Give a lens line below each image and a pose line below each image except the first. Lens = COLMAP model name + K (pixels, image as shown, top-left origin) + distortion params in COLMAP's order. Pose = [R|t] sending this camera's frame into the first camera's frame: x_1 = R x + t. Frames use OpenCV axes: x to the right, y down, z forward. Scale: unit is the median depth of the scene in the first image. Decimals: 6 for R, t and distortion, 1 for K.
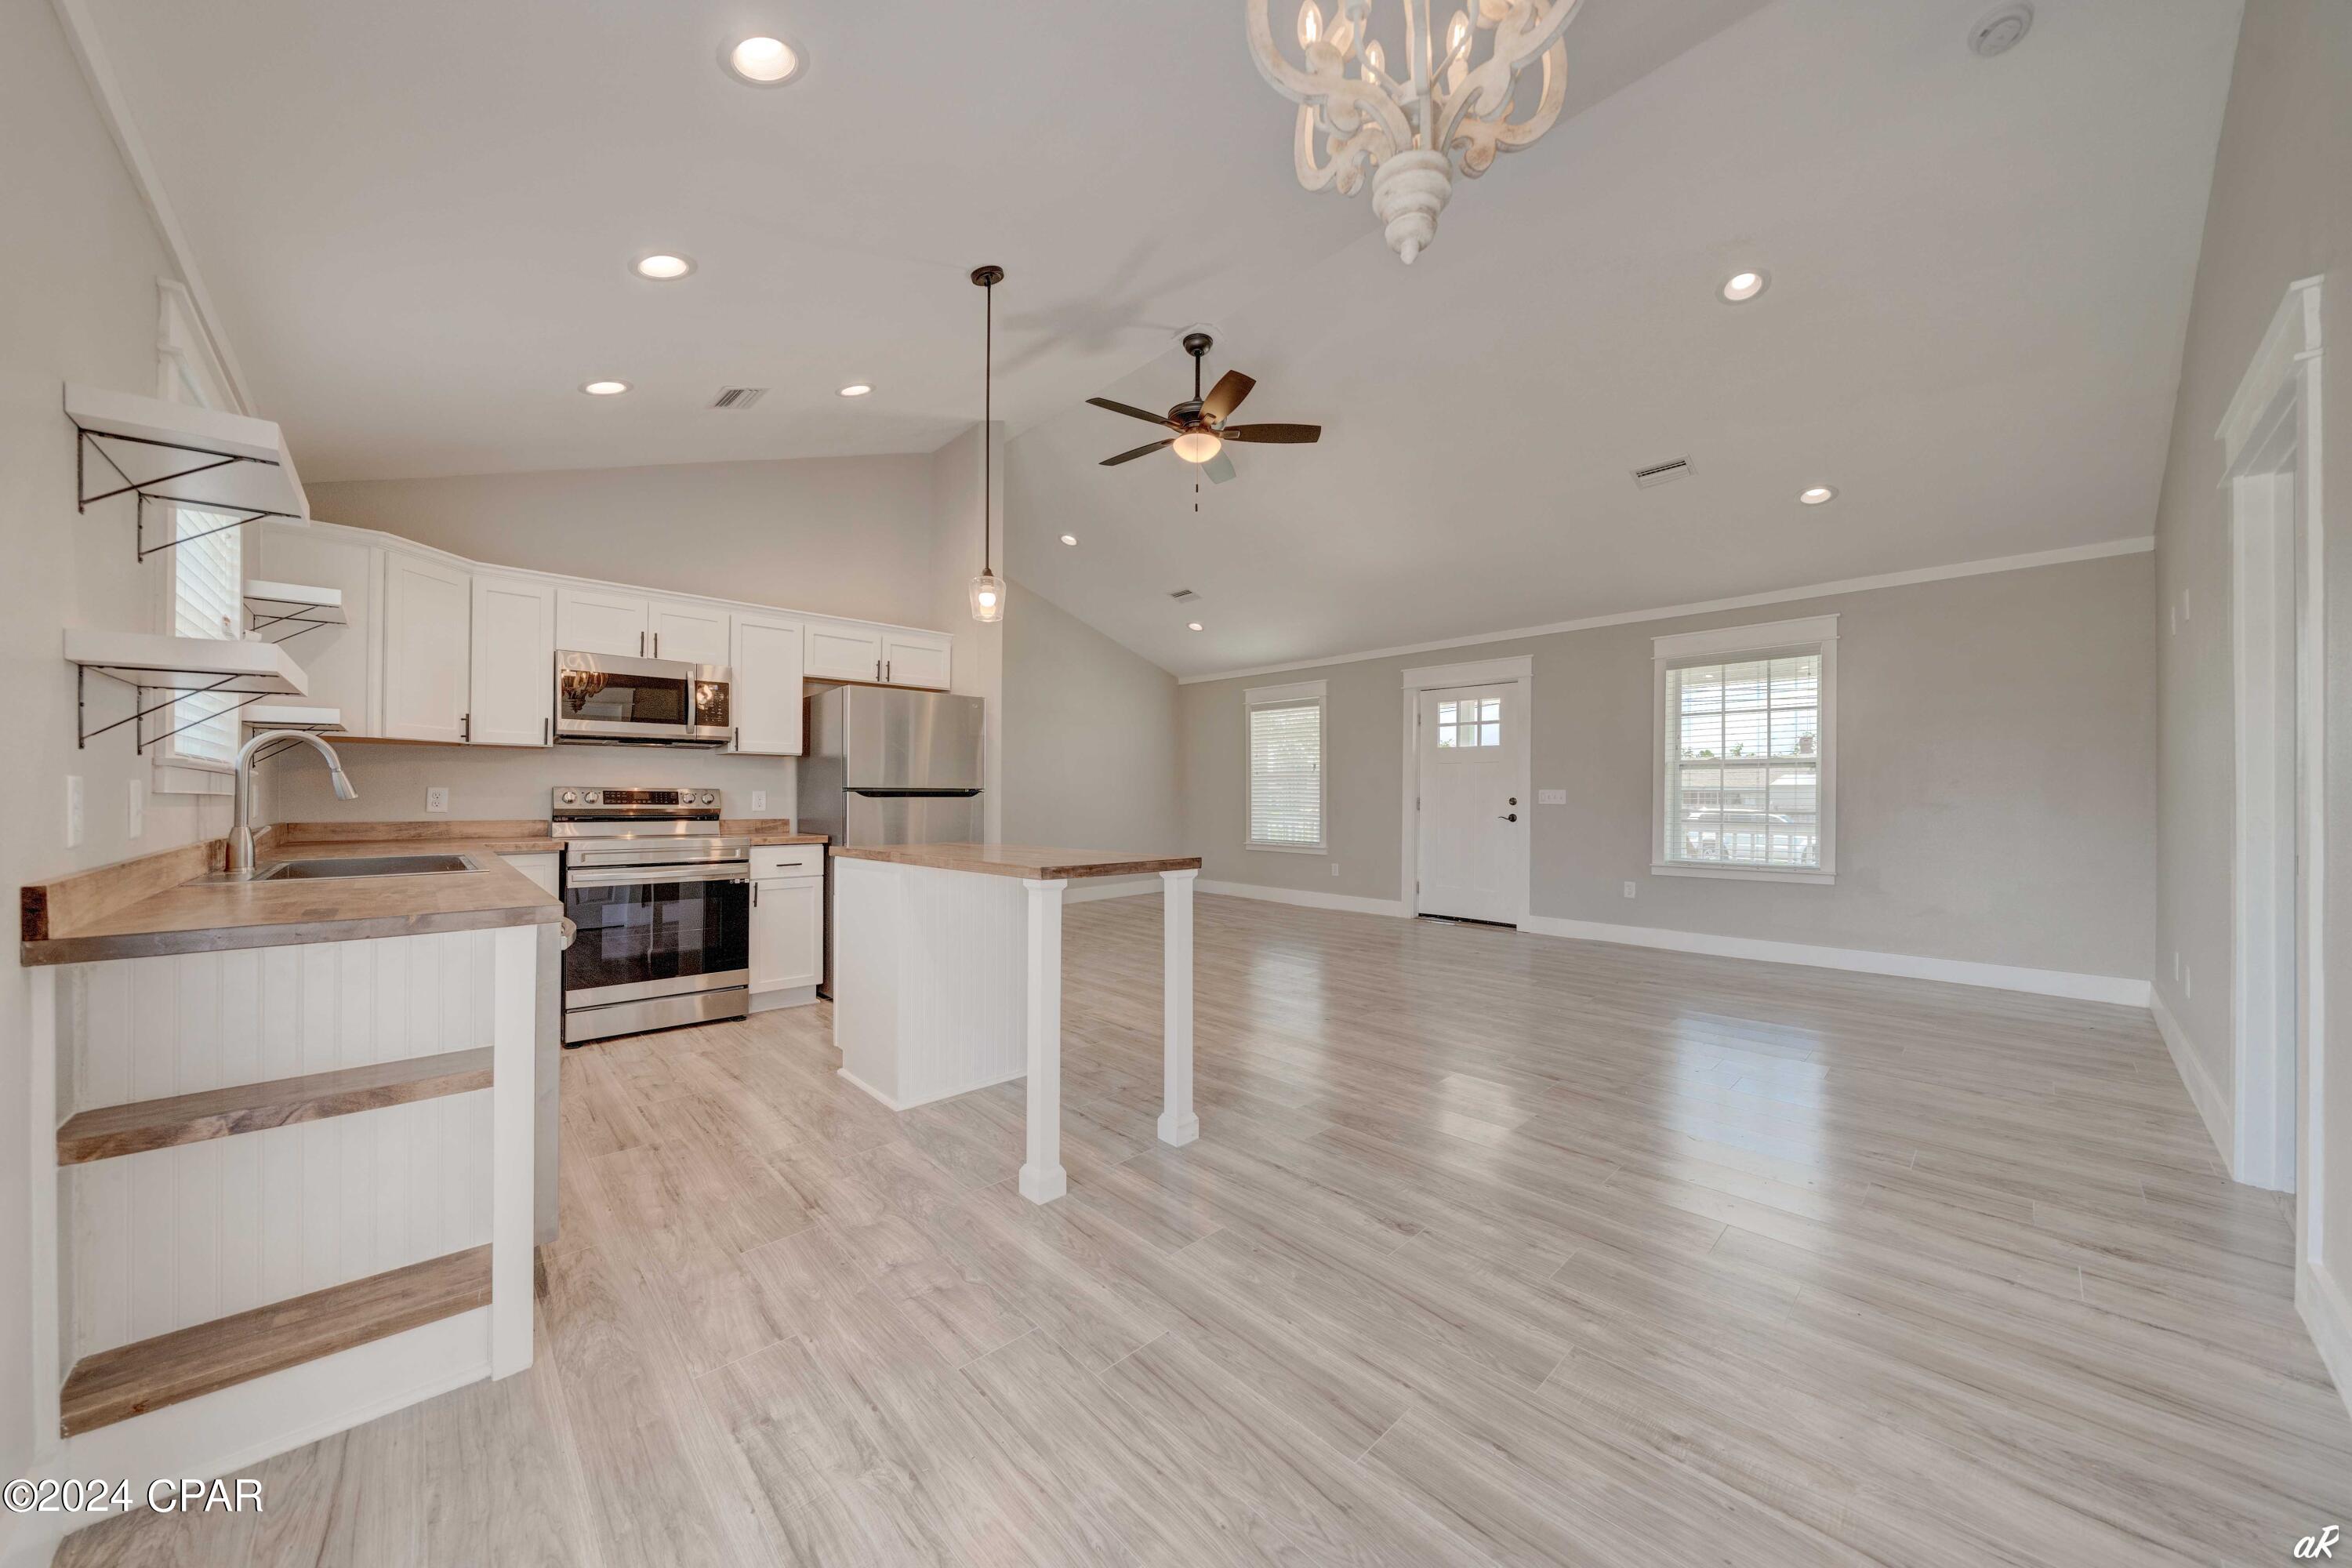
lens RADIAL K [[817.1, 0, 1191.0], [0, 817.1, 790.6], [0, 0, 1]] dist [-0.000744, -0.000065]
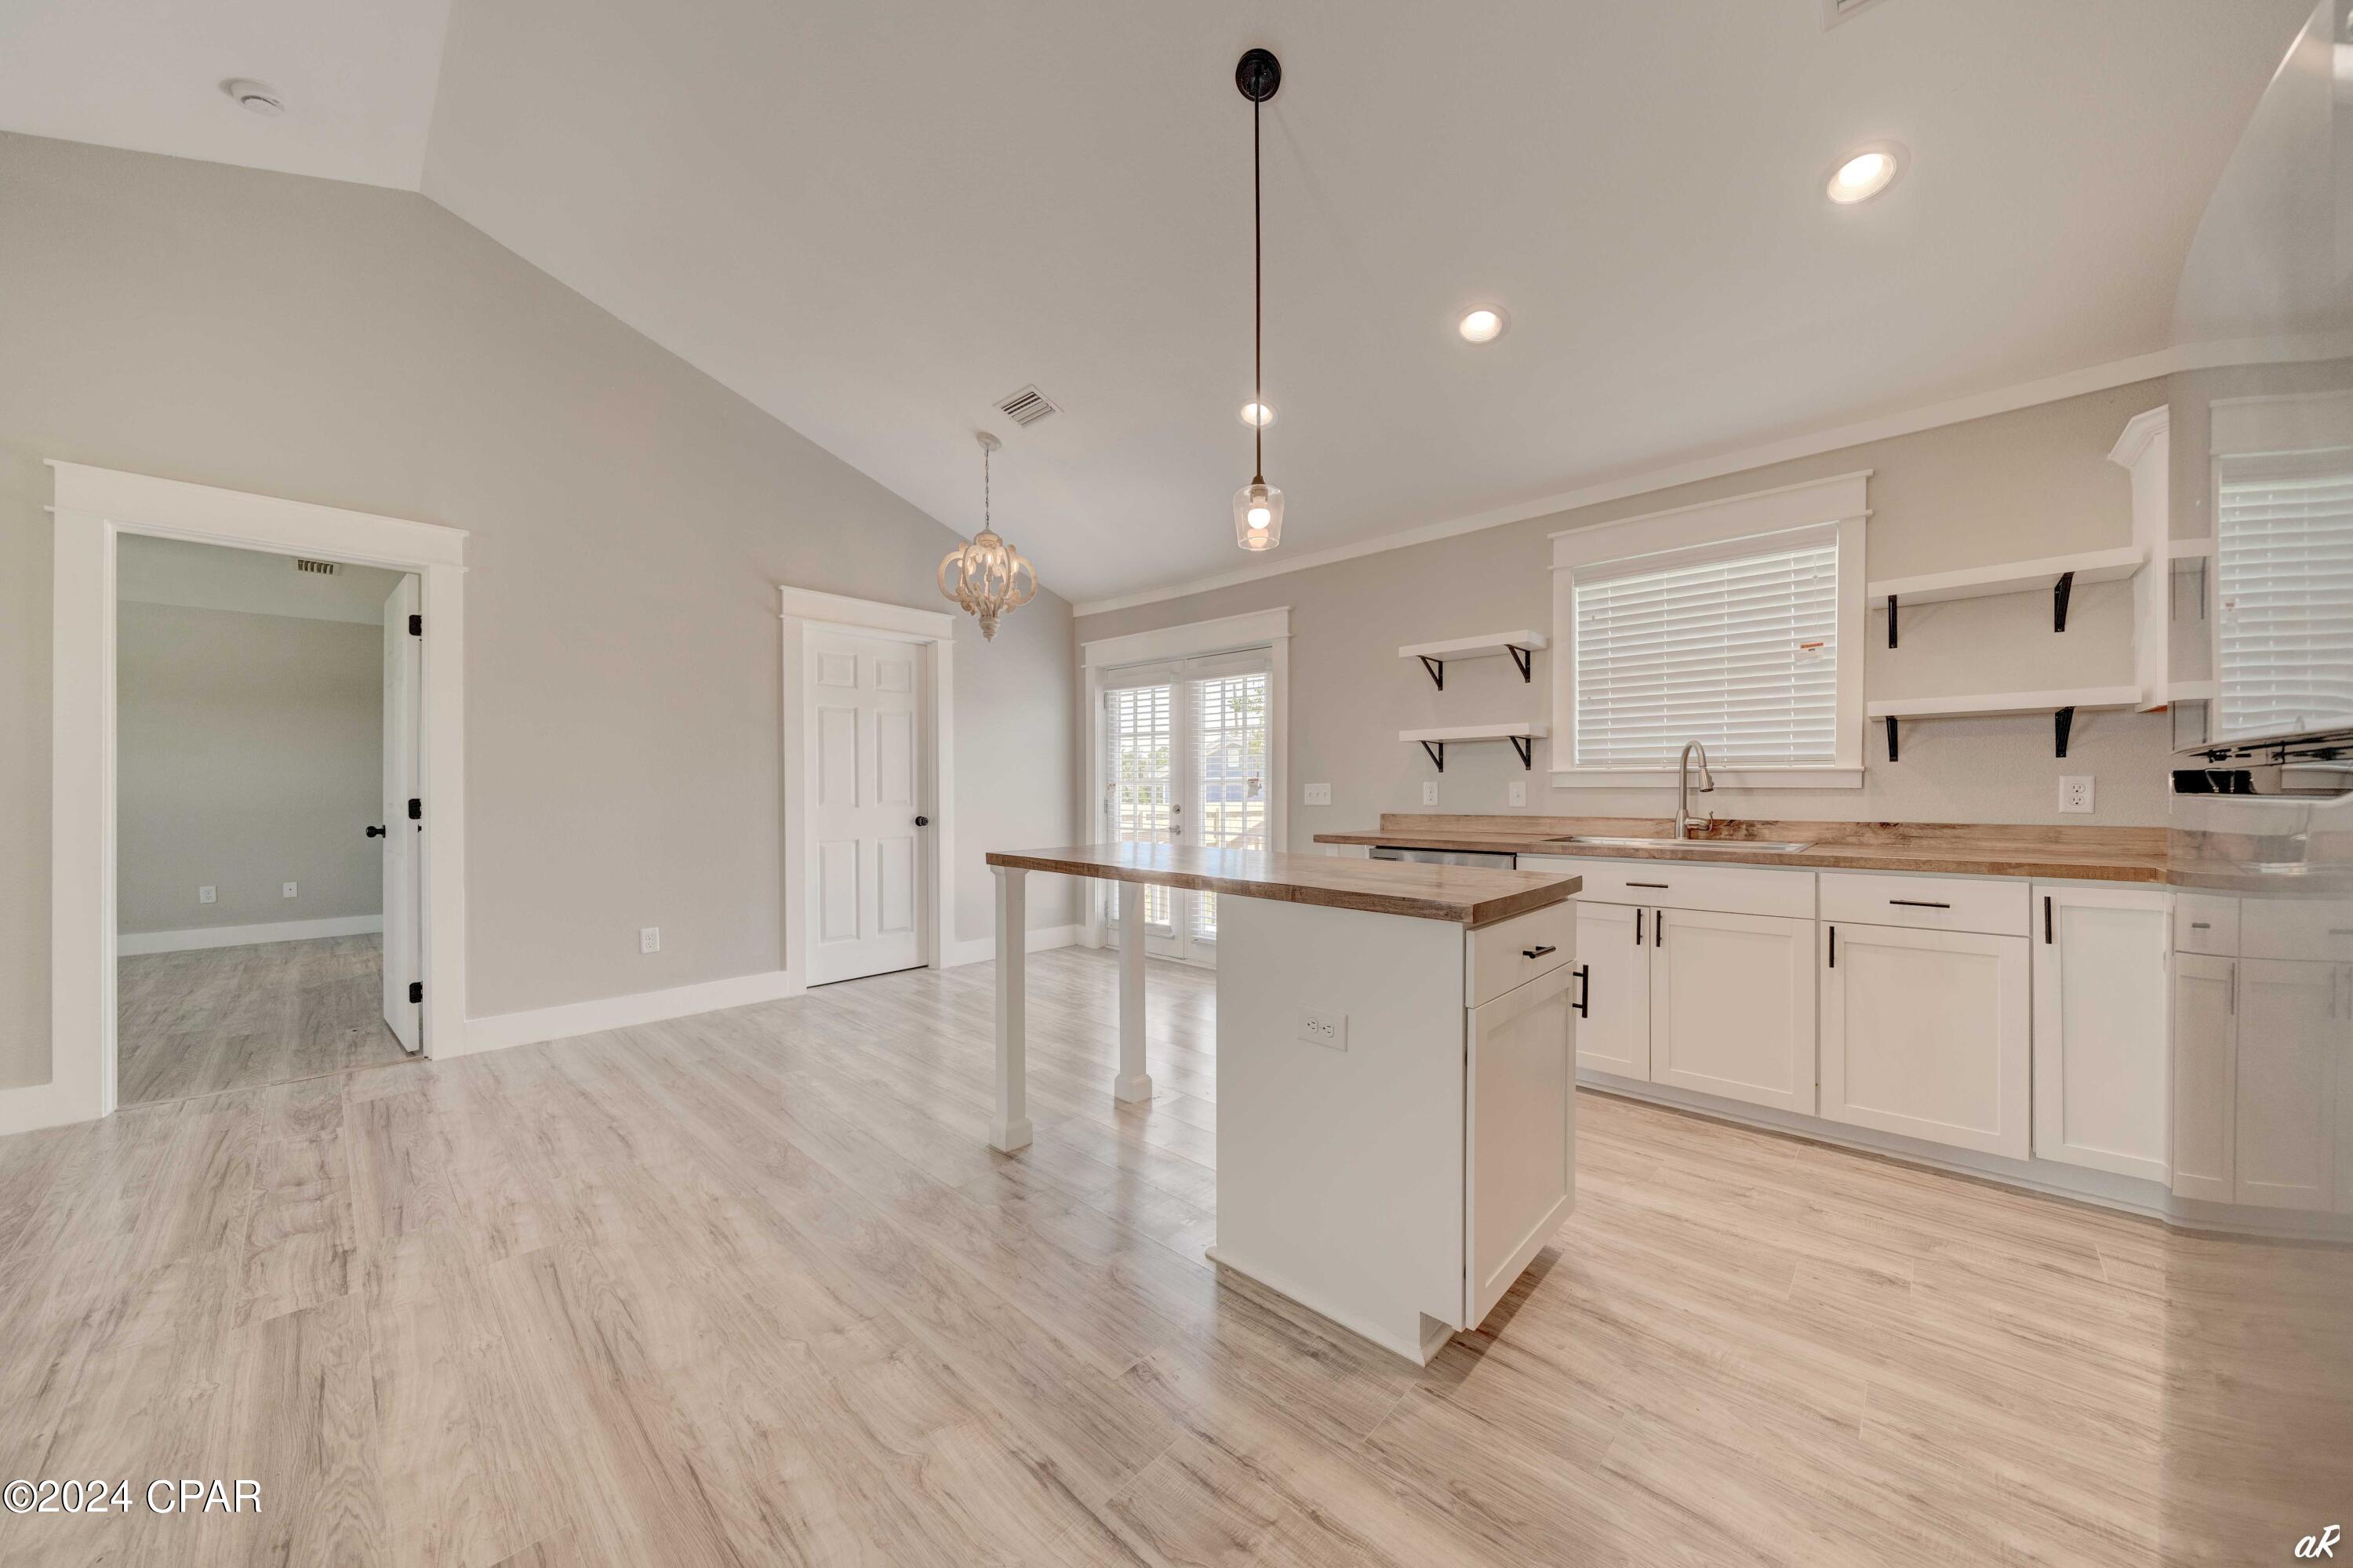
lens RADIAL K [[802.3, 0, 1217.4], [0, 802.3, 788.9], [0, 0, 1]] dist [-0.000411, -0.000076]
pose [[-0.995589, 0.000001, -0.093825, -0.124294], [0.000499, 0.999986, -0.005276, 0.010087], [0.093824, -0.005300, -0.995575, 1.451492]]
